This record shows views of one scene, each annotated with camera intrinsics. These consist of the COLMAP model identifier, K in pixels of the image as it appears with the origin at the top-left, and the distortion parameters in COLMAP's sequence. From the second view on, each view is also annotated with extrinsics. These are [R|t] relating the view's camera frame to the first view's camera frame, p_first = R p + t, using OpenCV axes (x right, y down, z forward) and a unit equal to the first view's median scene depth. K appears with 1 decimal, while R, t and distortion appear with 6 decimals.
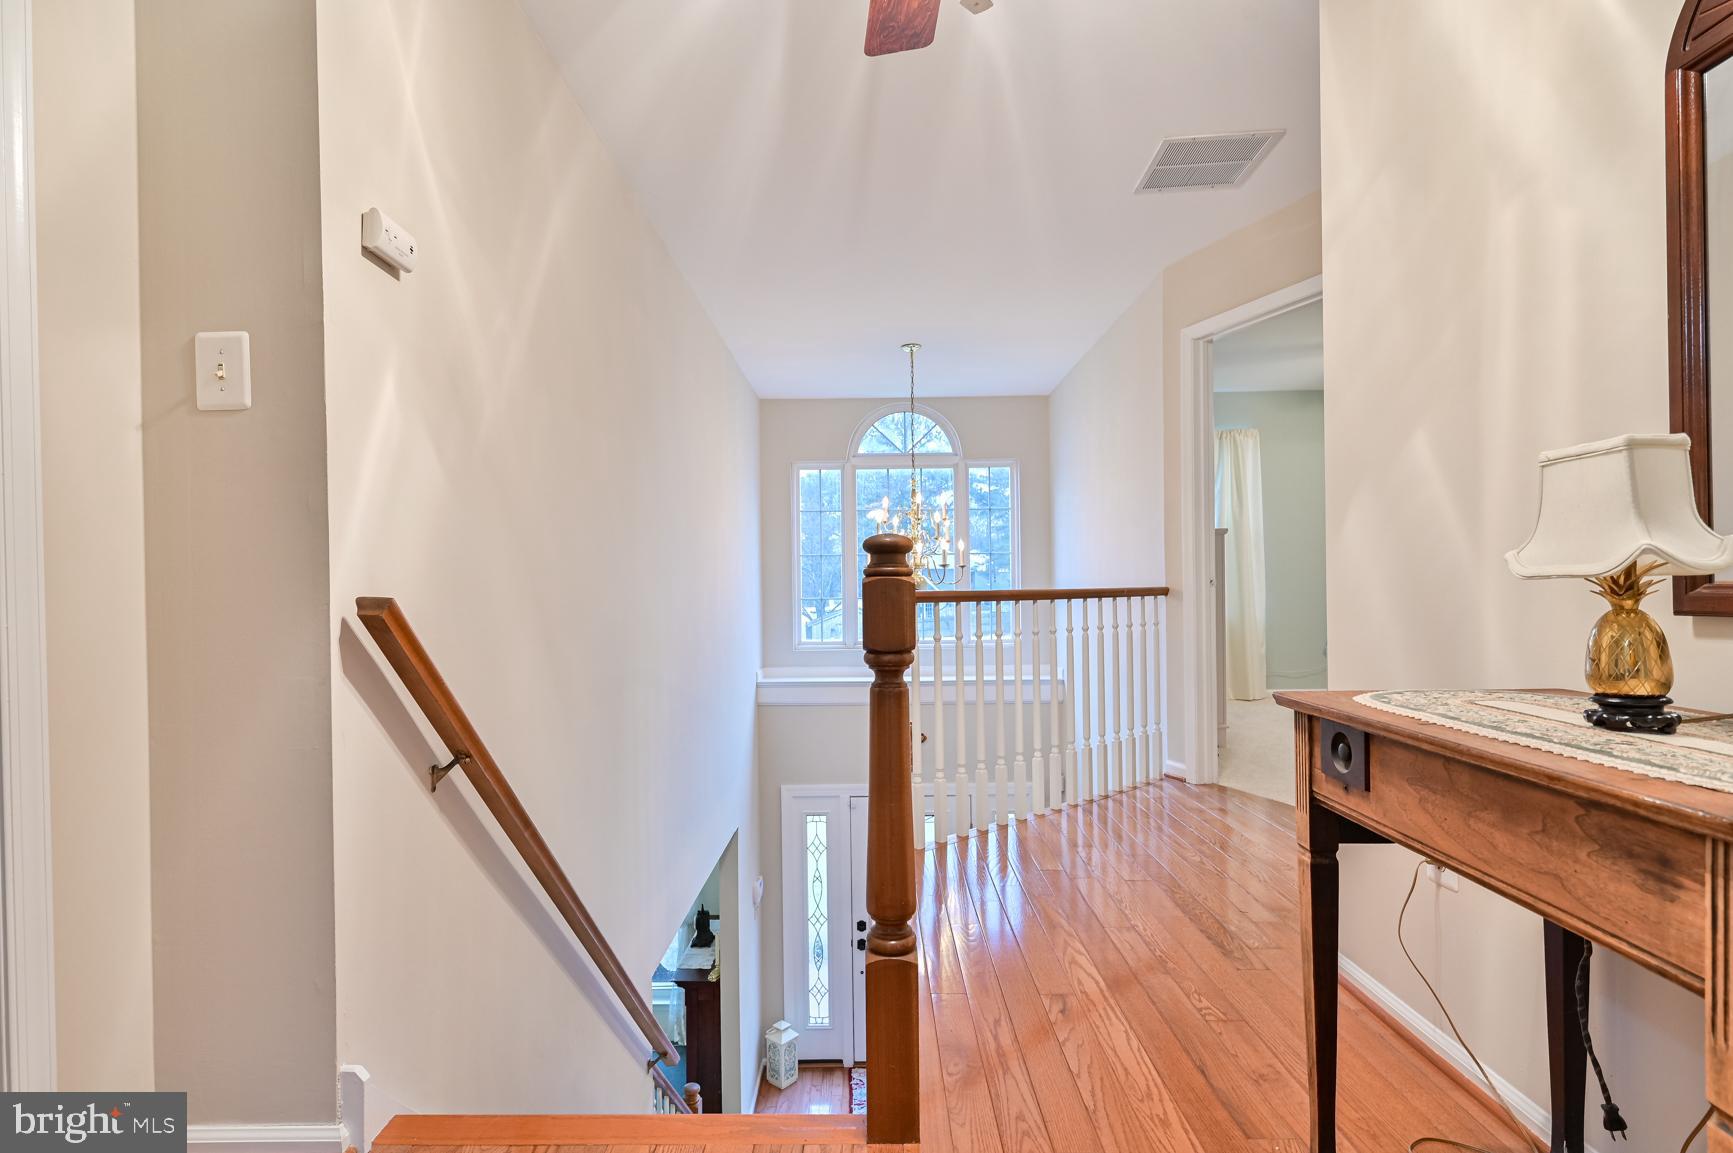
lens RADIAL K [[869.2, 0, 862.2], [0, 869.2, 588.2], [0, 0, 1]] dist [-0.002143, 0.001493]
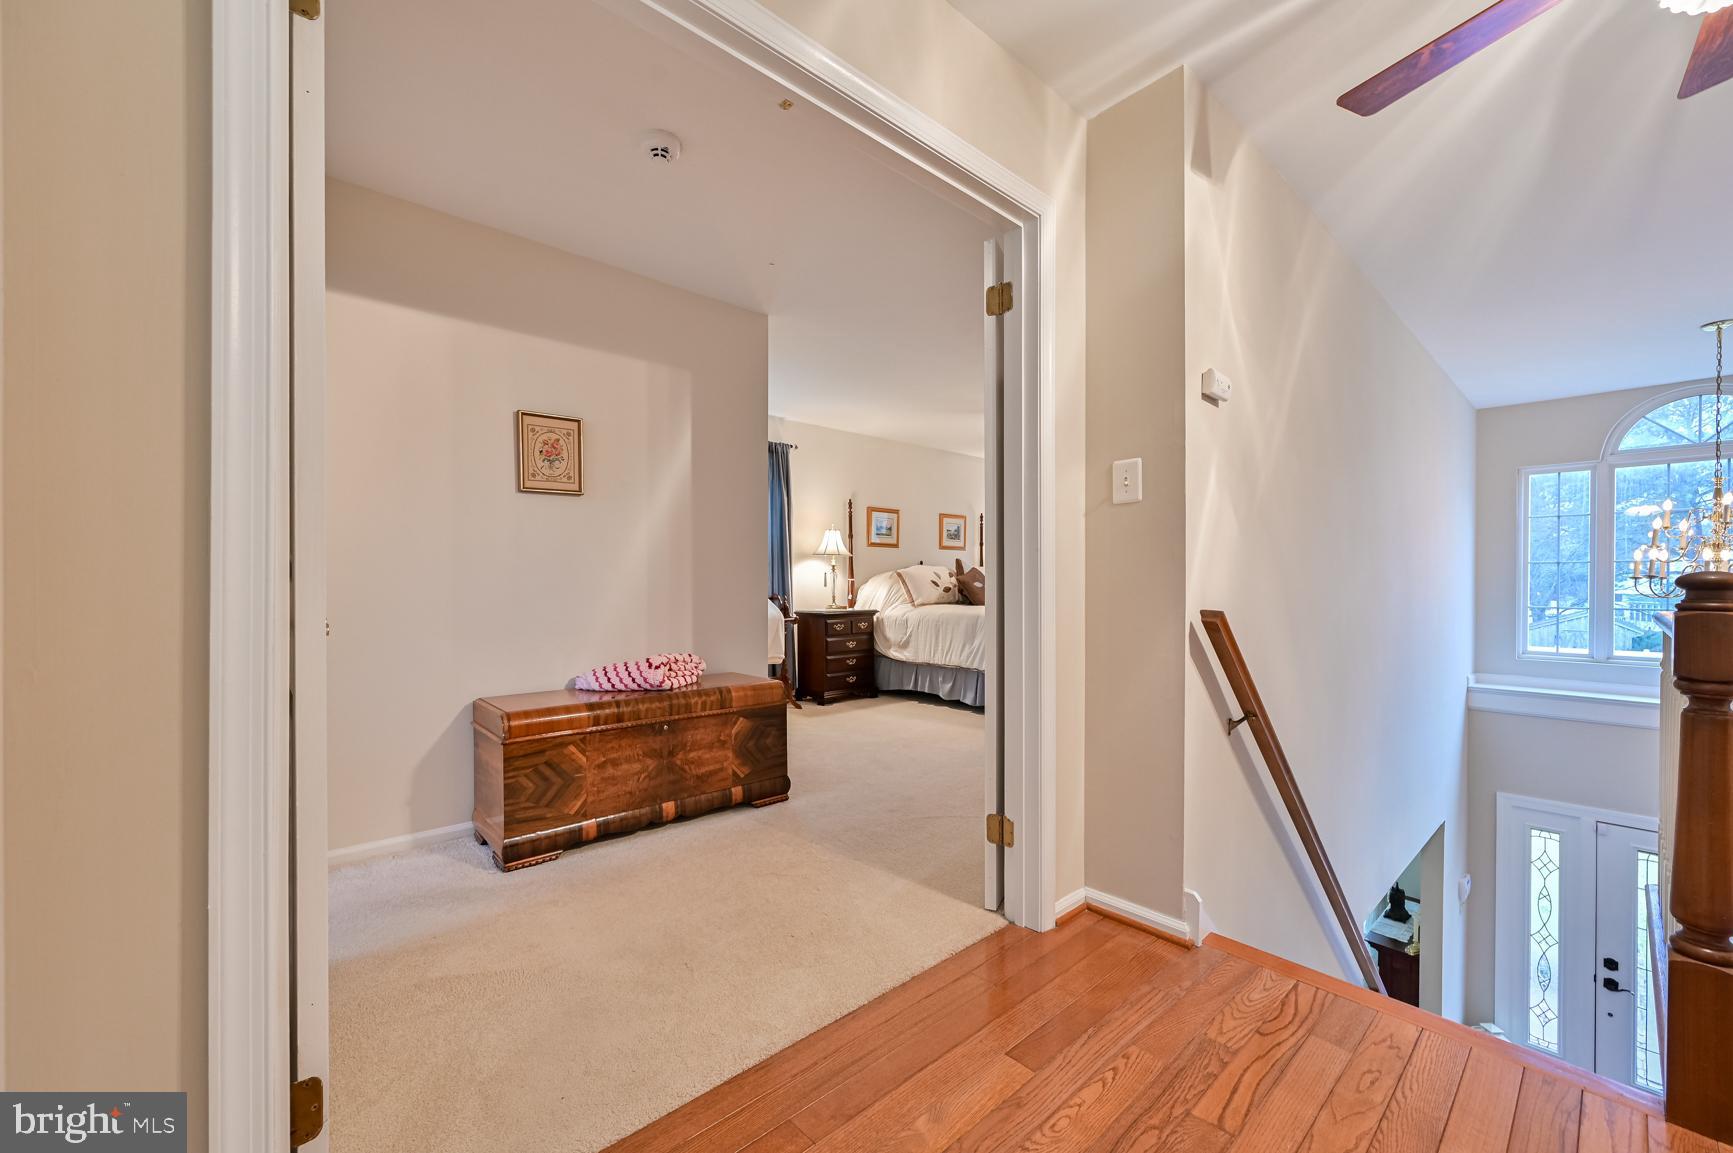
lens RADIAL K [[680.1, 0, 864.9], [0, 680.1, 588.1], [0, 0, 1]] dist [-0.001281, 0.000393]
pose [[0.676129, 0.019038, -0.736537, -0.050668], [-0.014893, 0.999815, 0.012172, -0.031398], [0.736632, 0.002739, 0.676288, -0.289549]]
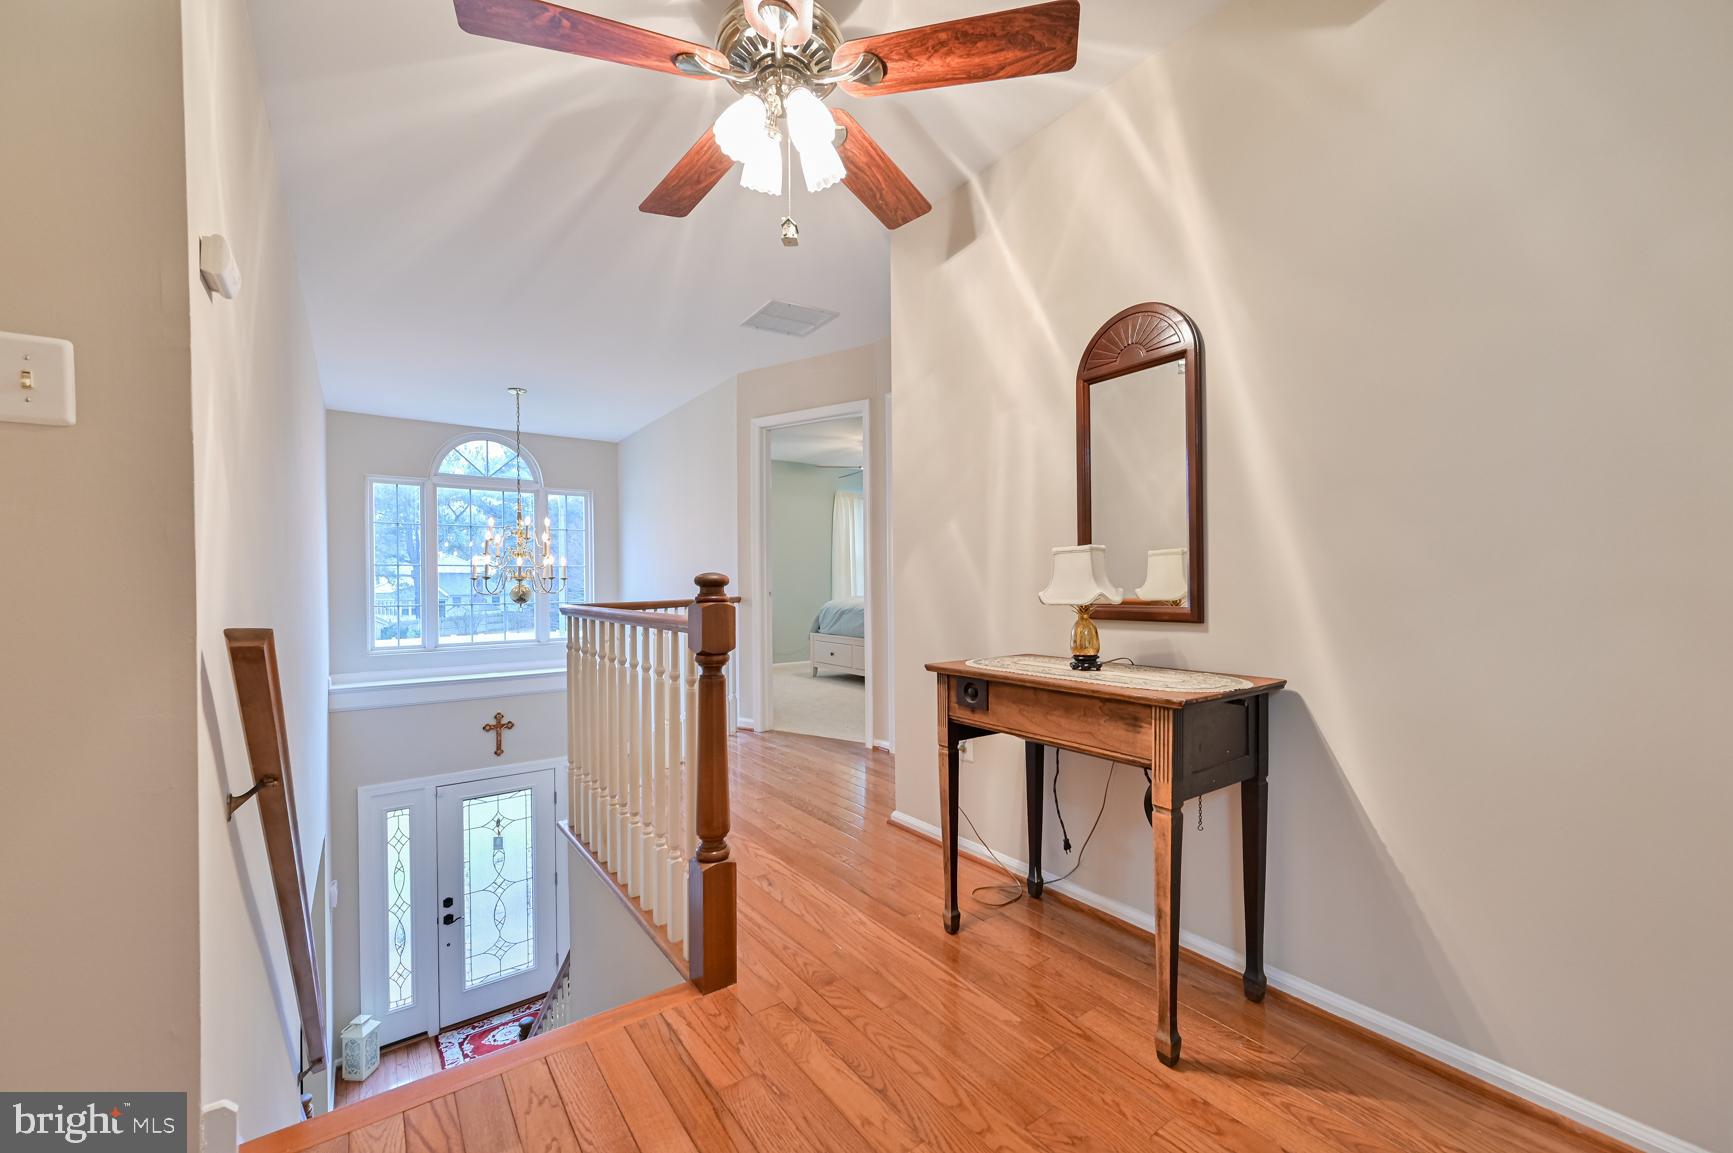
lens RADIAL K [[680.1, 0, 874.7], [0, 680.1, 587.6], [0, 0, 1]] dist [-0.001281, 0.000393]
pose [[0.794024, 0.002846, 0.607879, -0.386788], [-0.000180, 0.999990, -0.004446, -0.028629], [-0.607886, 0.003421, 0.794017, -0.060616]]
